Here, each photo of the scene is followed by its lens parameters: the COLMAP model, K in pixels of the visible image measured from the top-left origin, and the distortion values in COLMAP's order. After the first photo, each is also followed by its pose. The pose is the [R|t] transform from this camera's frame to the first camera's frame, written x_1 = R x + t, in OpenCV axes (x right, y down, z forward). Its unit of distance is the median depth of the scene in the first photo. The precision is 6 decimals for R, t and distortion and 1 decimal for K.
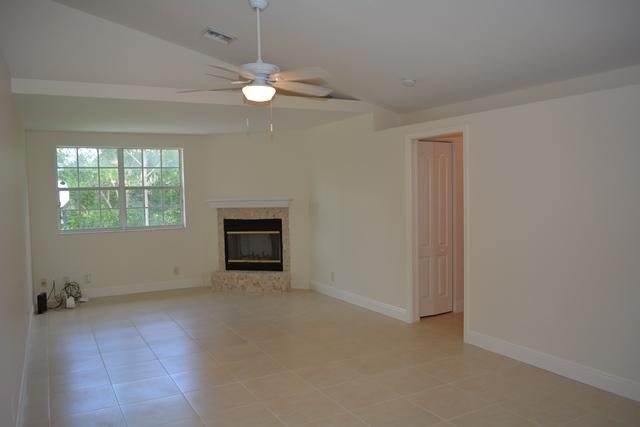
lens RADIAL K [[500.6, 0, 318.6], [0, 500.6, 211.7], [0, 0, 1]] dist [-0.083931, 0.012452]
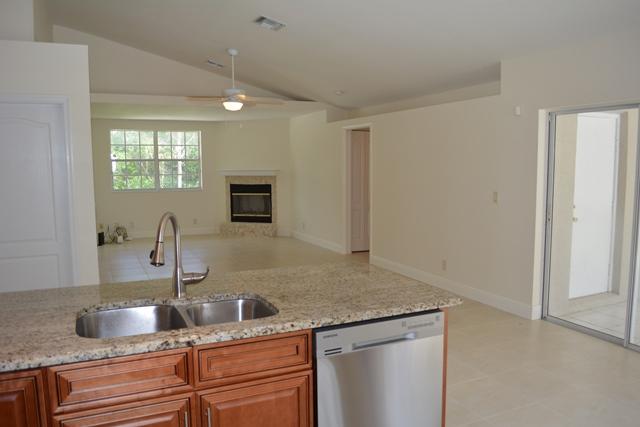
lens RADIAL K [[500.6, 0, 322.2], [0, 500.6, 212.3], [0, 0, 1]] dist [-0.083931, 0.012452]
pose [[0.997708, 0.023068, -0.063619, 0.152643], [-0.019702, 0.998397, 0.053050, 0.015247], [0.064741, -0.051675, 0.996563, -0.350811]]
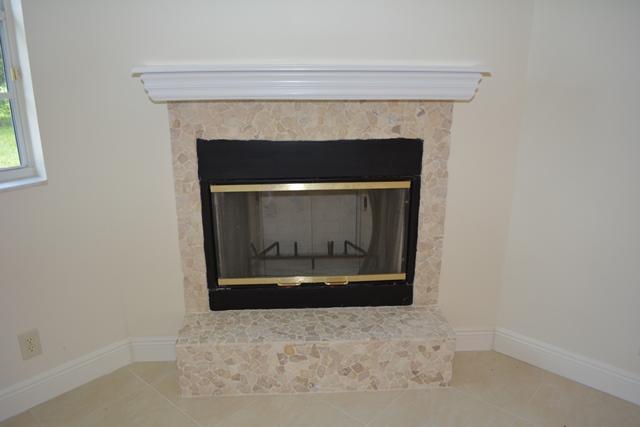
lens RADIAL K [[500.6, 0, 320.1], [0, 500.6, 219.1], [0, 0, 1]] dist [-0.083931, 0.012452]
pose [[0.944006, -0.079132, 0.320298, -0.224273], [-0.009374, 0.963986, 0.265788, -0.016691], [-0.329795, -0.253908, 0.909267, 0.750430]]
